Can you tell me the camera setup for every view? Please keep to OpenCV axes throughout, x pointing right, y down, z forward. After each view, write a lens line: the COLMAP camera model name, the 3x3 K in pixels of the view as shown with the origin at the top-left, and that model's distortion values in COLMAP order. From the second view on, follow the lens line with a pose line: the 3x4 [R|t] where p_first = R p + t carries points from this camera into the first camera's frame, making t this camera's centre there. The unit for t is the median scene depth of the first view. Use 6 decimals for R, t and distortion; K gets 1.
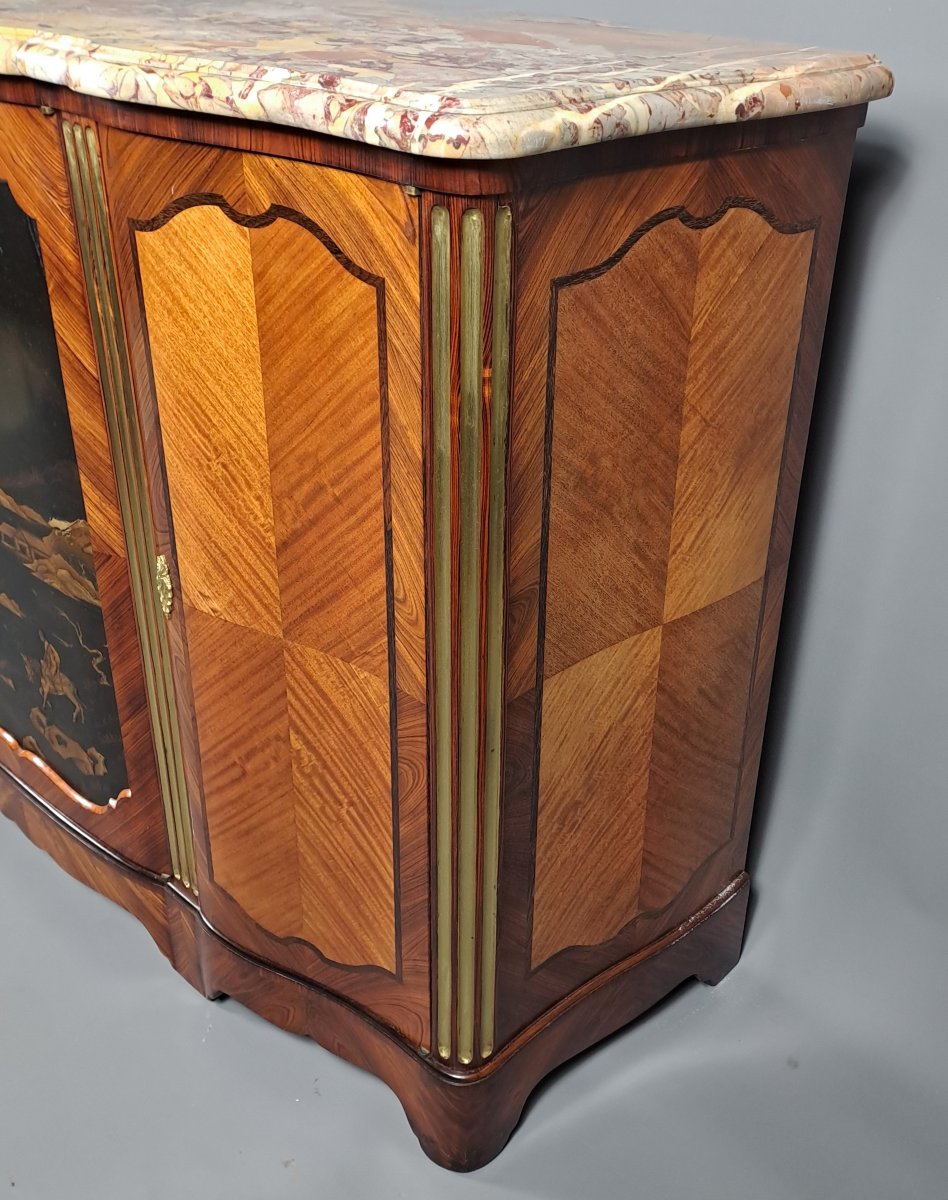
lens RADIAL K [[1275.6, 0, 474.0], [0, 1275.6, 600.0], [0, 0, 1]] dist [0.115499, -0.018647]
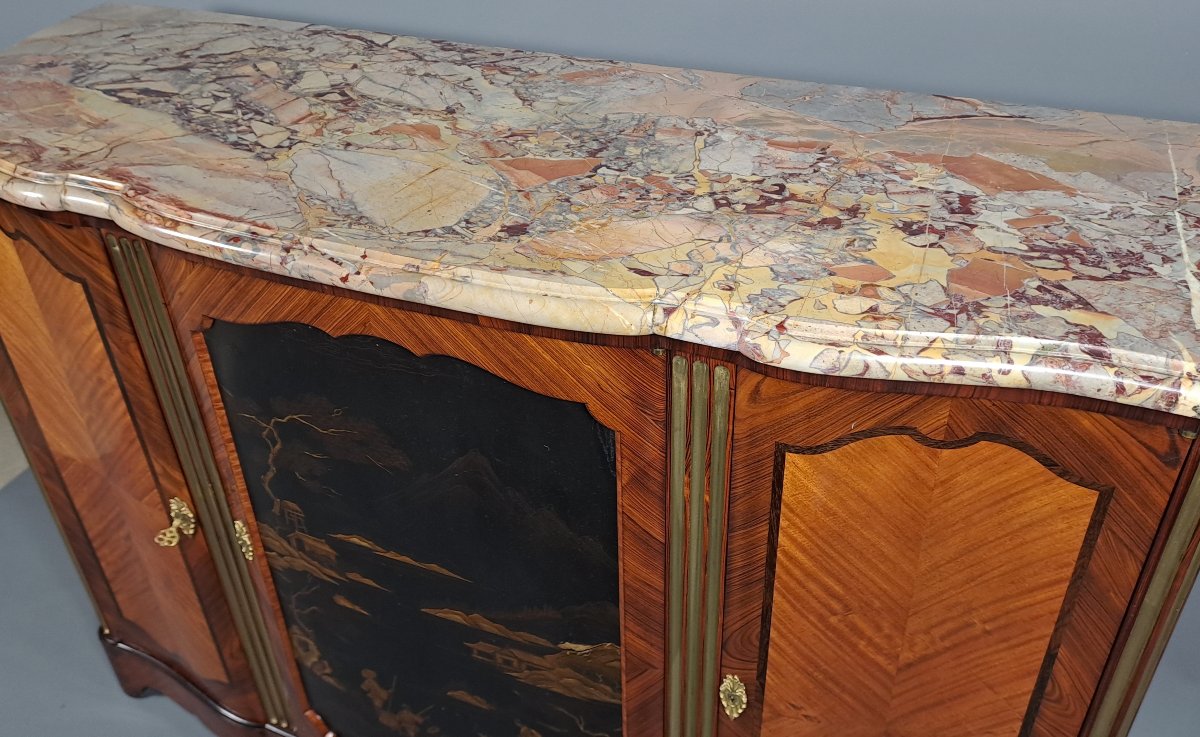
lens RADIAL K [[995.8, 0, 597.1], [0, 995.8, 299.3], [0, 0, 1]] dist [0.052507, -0.007052]
pose [[0.928418, -0.229218, 0.292402, -0.639198], [0.217424, 0.973367, 0.072683, -0.520191], [-0.301275, -0.003905, 0.953529, 0.293147]]
